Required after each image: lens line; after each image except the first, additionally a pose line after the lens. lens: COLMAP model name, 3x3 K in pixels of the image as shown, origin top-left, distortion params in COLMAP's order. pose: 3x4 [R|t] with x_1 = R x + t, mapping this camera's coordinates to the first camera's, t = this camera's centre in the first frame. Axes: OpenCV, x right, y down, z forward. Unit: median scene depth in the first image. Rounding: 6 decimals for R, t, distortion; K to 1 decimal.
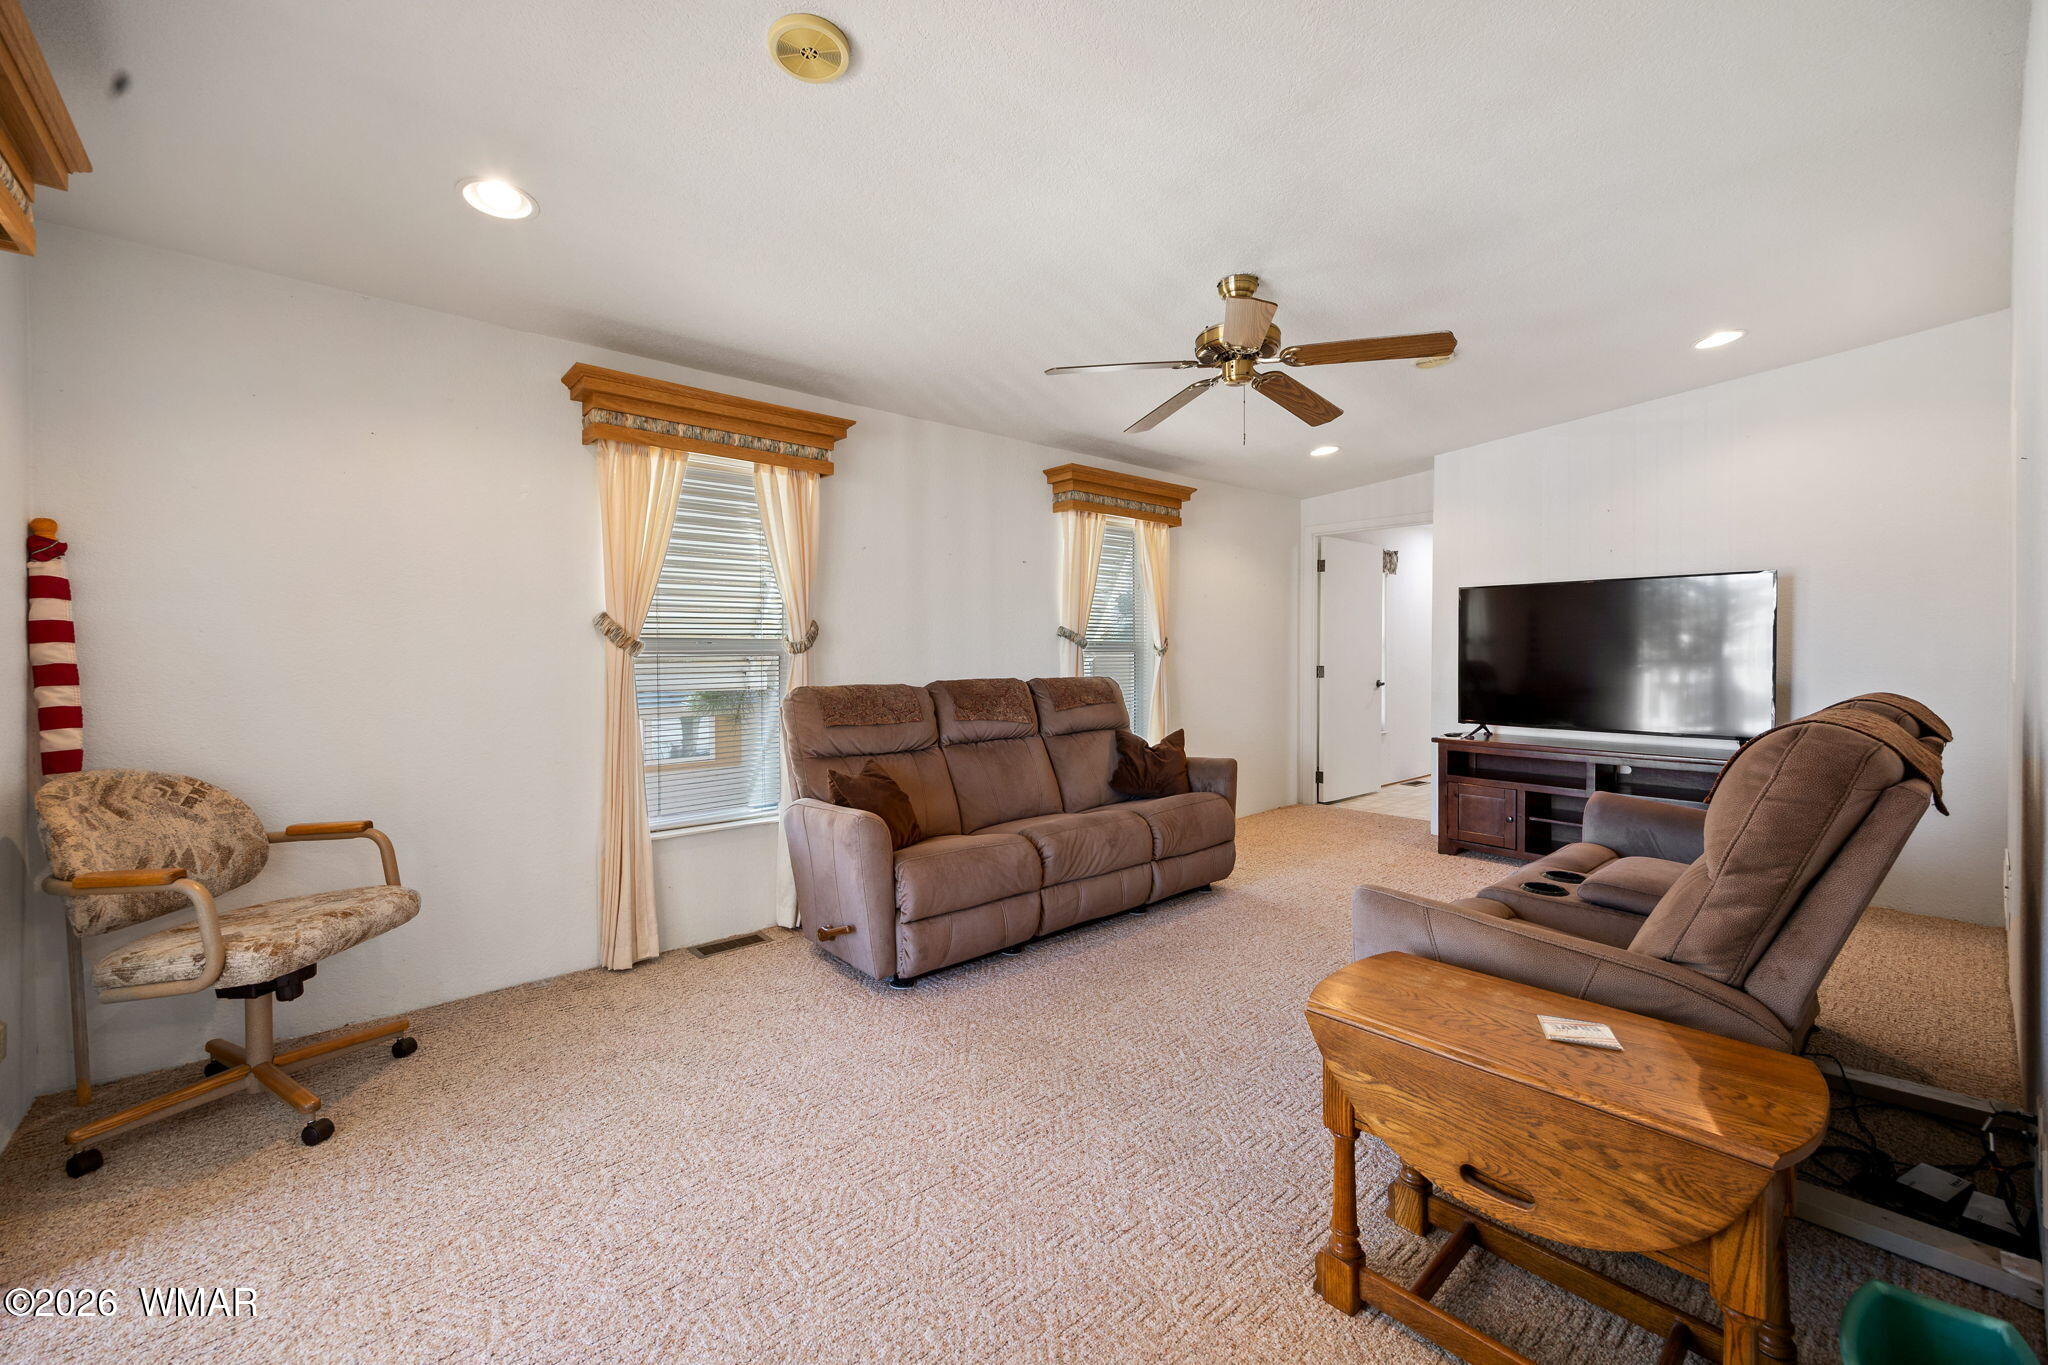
lens RADIAL K [[833.8, 0, 1026.8], [0, 833.8, 665.6], [0, 0, 1]] dist [0.003522, 0.000588]
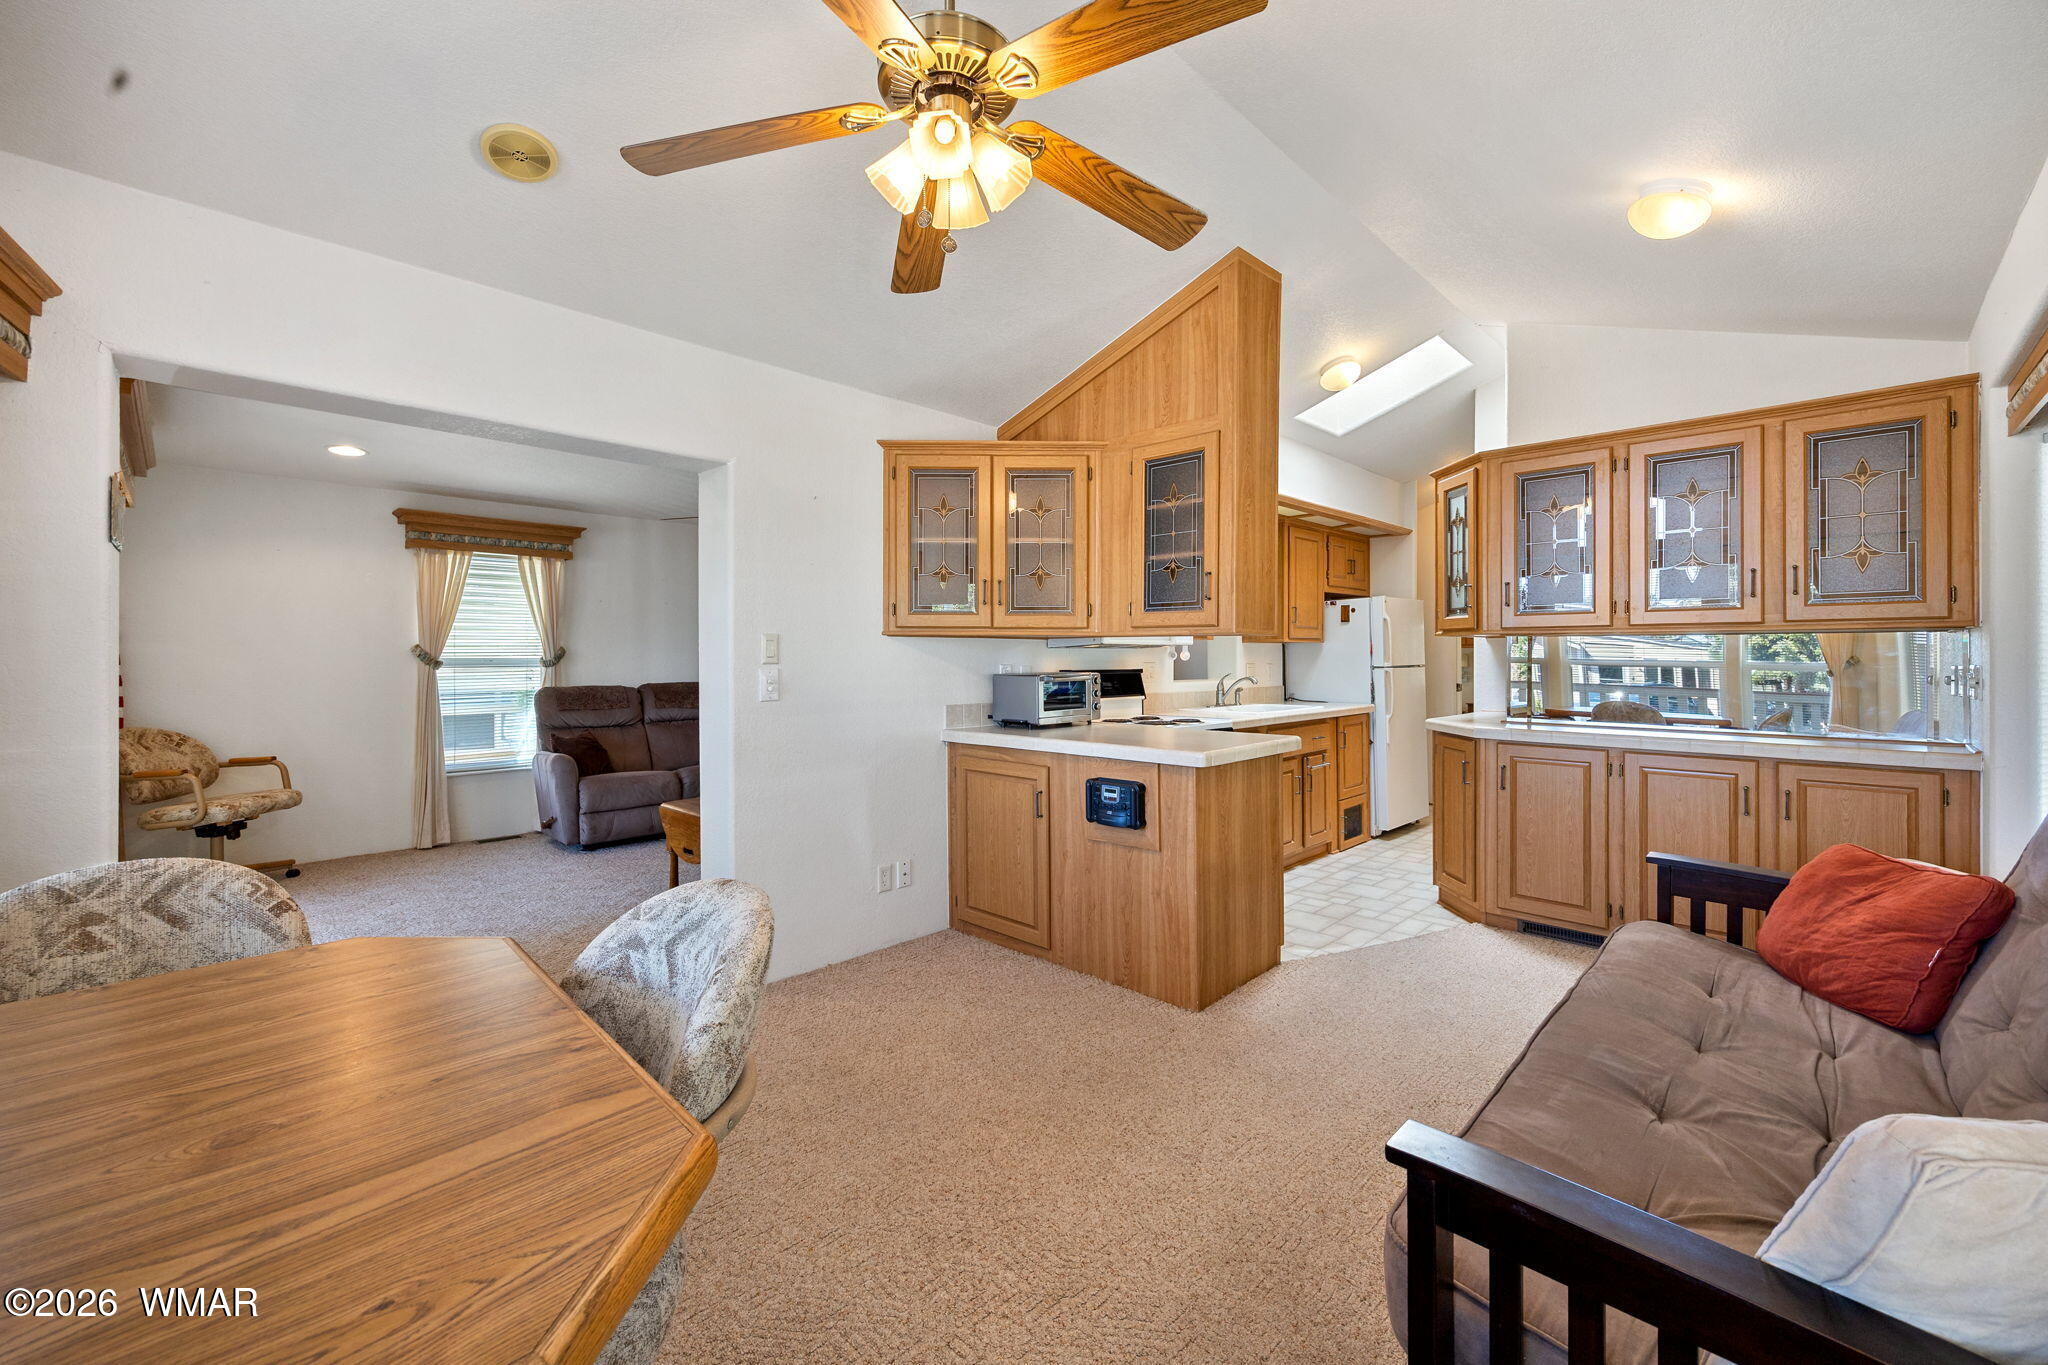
lens RADIAL K [[833.8, 0, 1026.5], [0, 833.8, 656.7], [0, 0, 1]] dist [0.003522, 0.000588]
pose [[0.996918, -0.000084, 0.078445, 0.639461], [0.001423, 0.999854, -0.017017, -0.007144], [-0.078432, 0.017076, 0.996773, -0.859442]]
